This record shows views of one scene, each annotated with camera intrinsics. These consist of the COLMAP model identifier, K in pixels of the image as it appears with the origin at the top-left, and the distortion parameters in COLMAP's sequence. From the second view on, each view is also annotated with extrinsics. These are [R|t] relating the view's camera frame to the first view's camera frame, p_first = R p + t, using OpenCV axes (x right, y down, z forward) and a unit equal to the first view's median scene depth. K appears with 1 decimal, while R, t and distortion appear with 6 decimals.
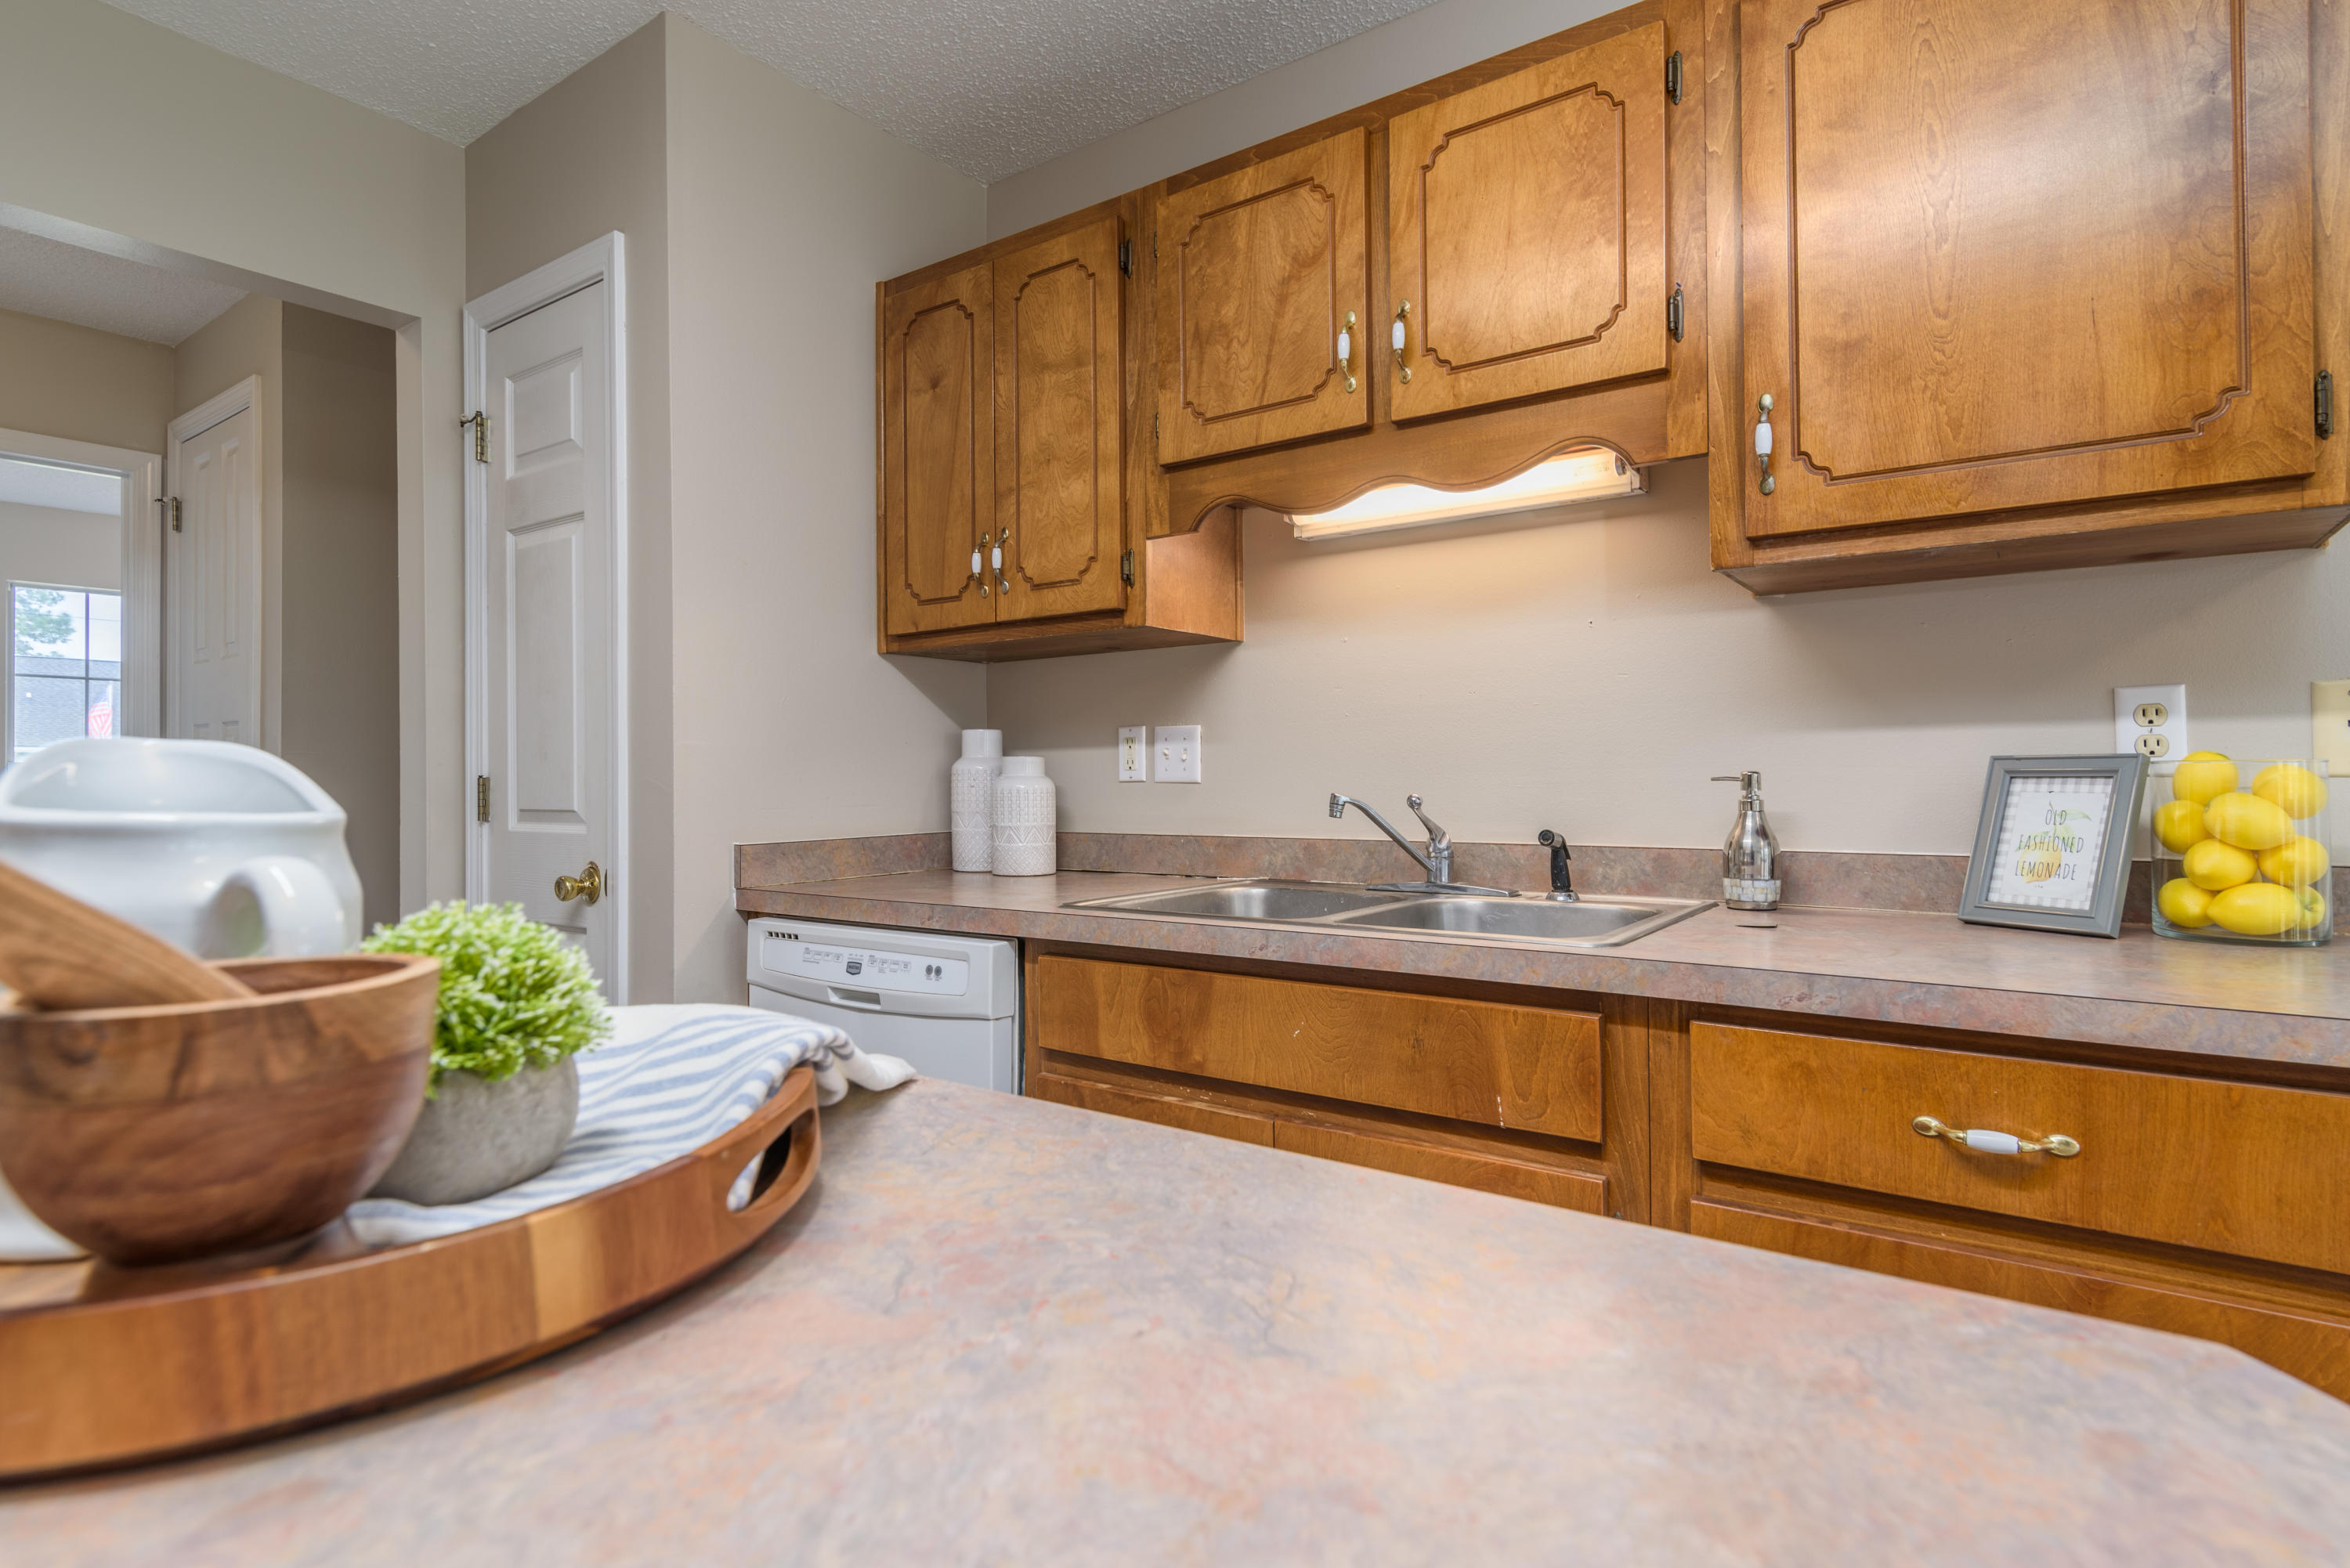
lens RADIAL K [[1178.4, 0, 1176.7], [0, 1178.4, 776.0], [0, 0, 1]] dist [0.004580, -0.000027]
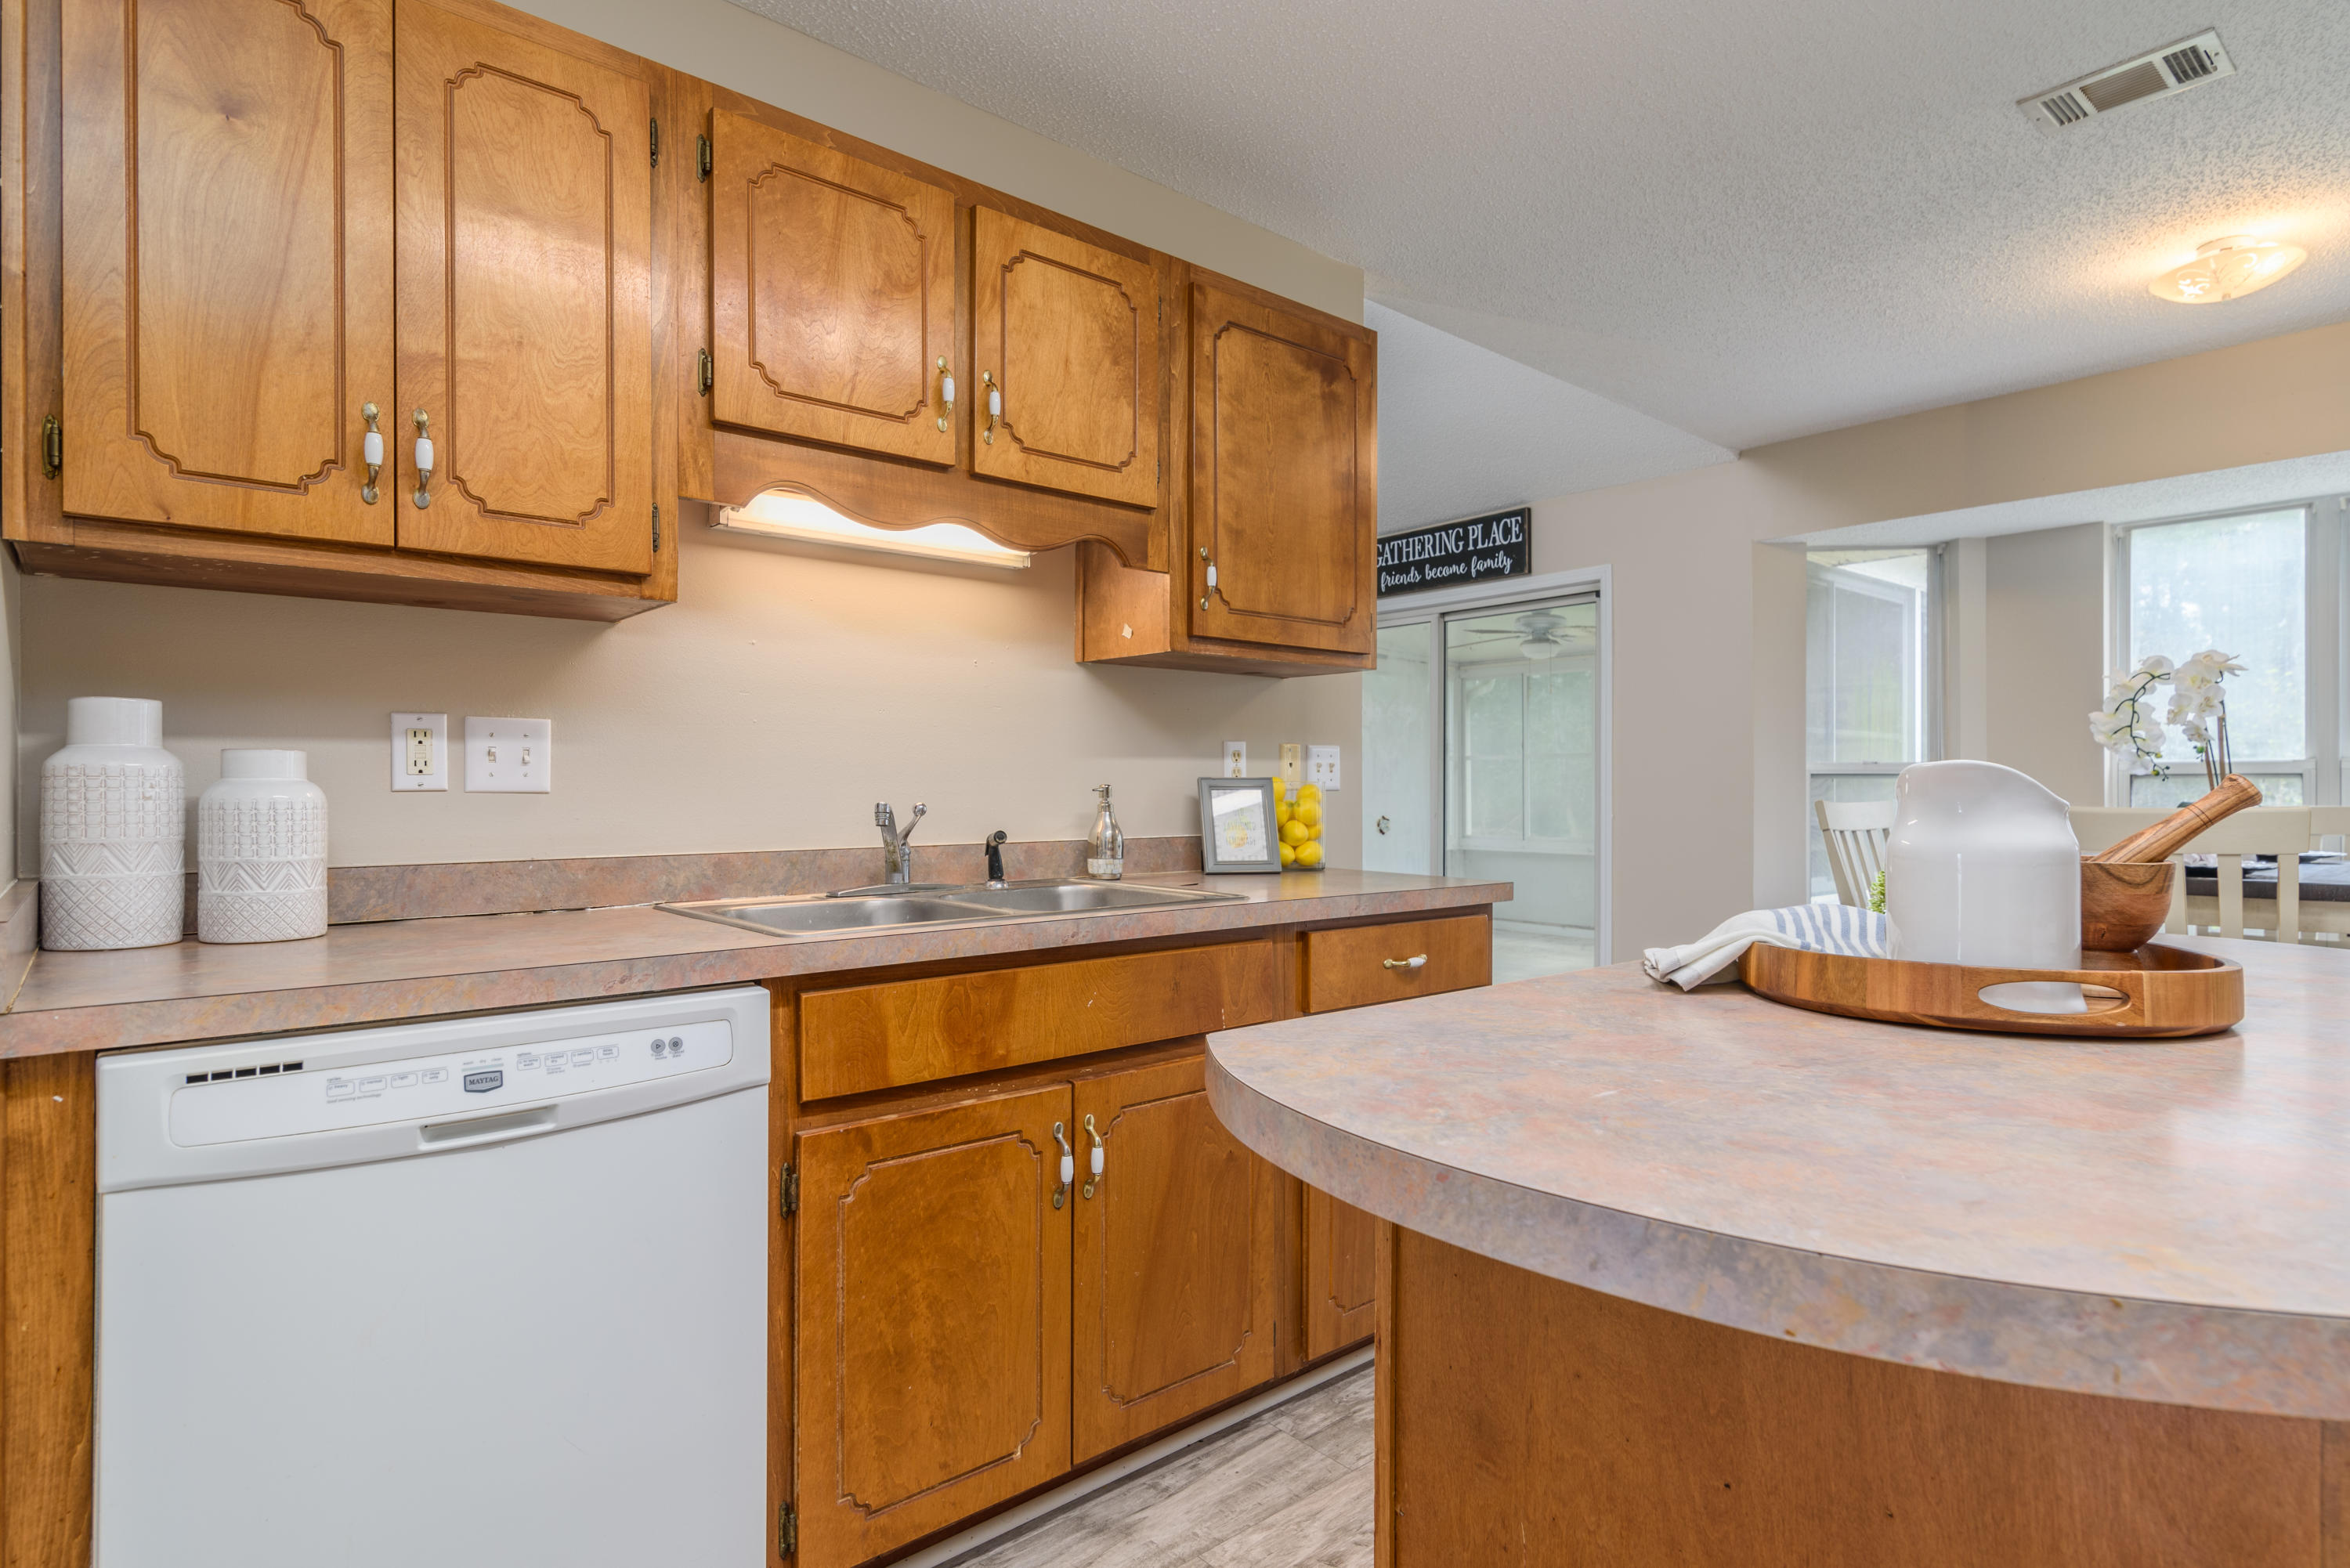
lens RADIAL K [[1227.1, 0, 1182.6], [0, 1227.1, 794.7], [0, 0, 1]] dist [-0.000867, -0.000272]
pose [[0.233294, 0.001347, 0.972405, -0.895973], [-0.003640, 0.999993, -0.000512, 0.008104], [-0.972400, -0.003420, 0.233297, 0.521075]]
